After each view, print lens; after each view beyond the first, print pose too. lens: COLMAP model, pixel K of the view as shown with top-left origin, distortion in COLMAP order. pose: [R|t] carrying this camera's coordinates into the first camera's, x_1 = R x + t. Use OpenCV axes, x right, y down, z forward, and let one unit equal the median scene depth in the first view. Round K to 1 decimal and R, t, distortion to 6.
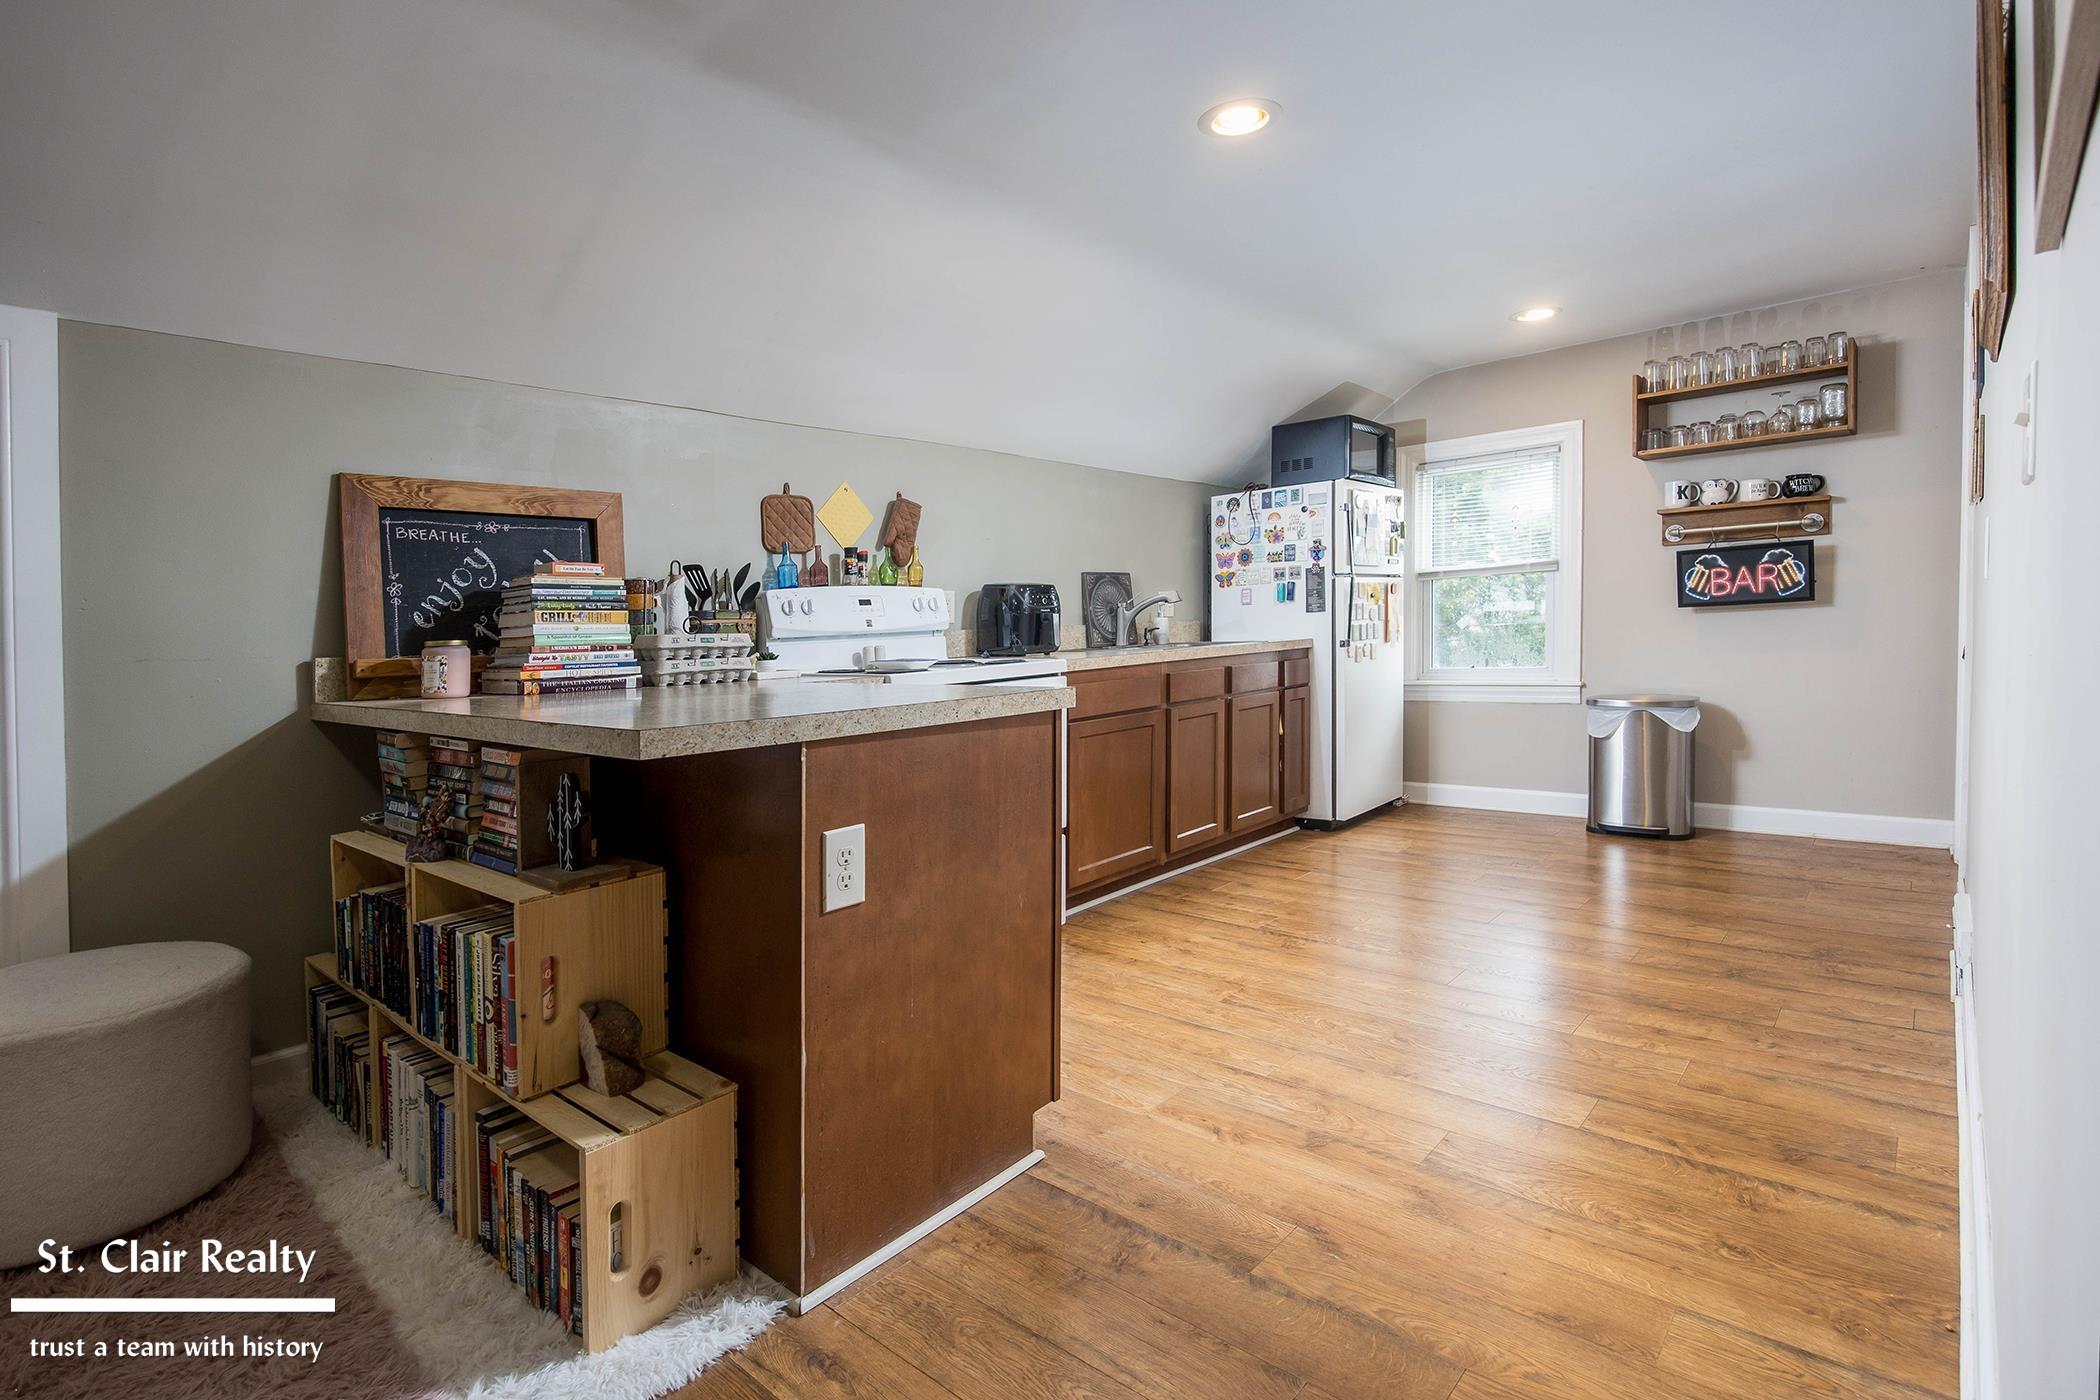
lens RADIAL K [[994.0, 0, 1050.6], [0, 994.0, 698.4], [0, 0, 1]] dist [-0.006299, -0.001415]
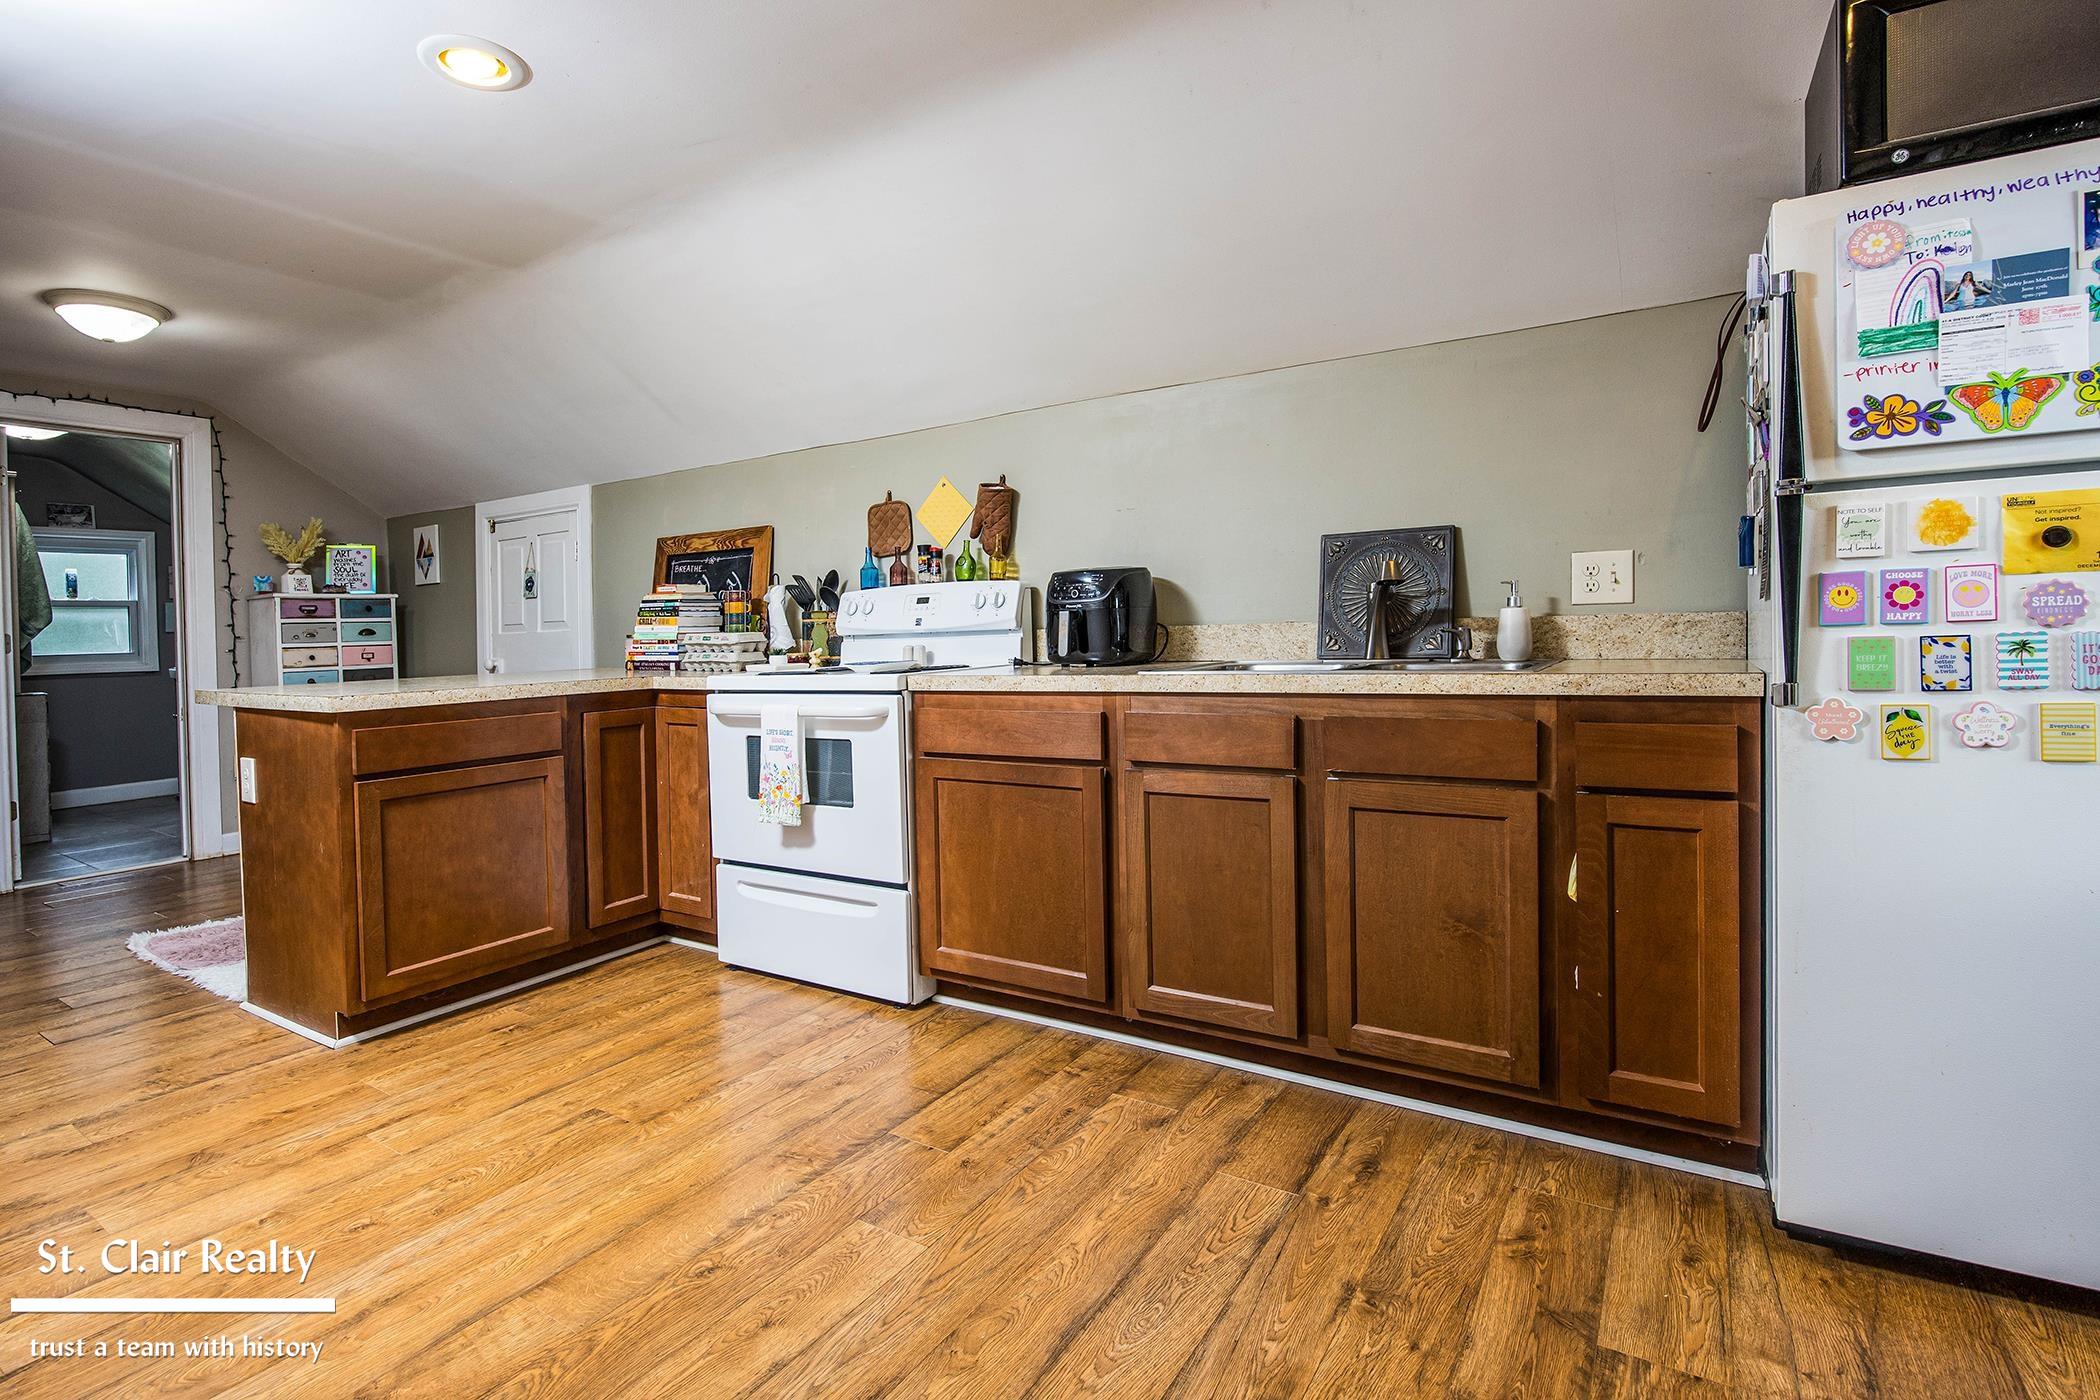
lens RADIAL K [[994.0, 0, 1052.6], [0, 994.0, 648.5], [0, 0, 1]] dist [-0.006299, -0.001415]
pose [[0.156624, 0.052945, -0.986238, 1.071639], [-0.052390, 0.997602, 0.045235, -0.134436], [0.986268, 0.044584, 0.159022, 1.298837]]
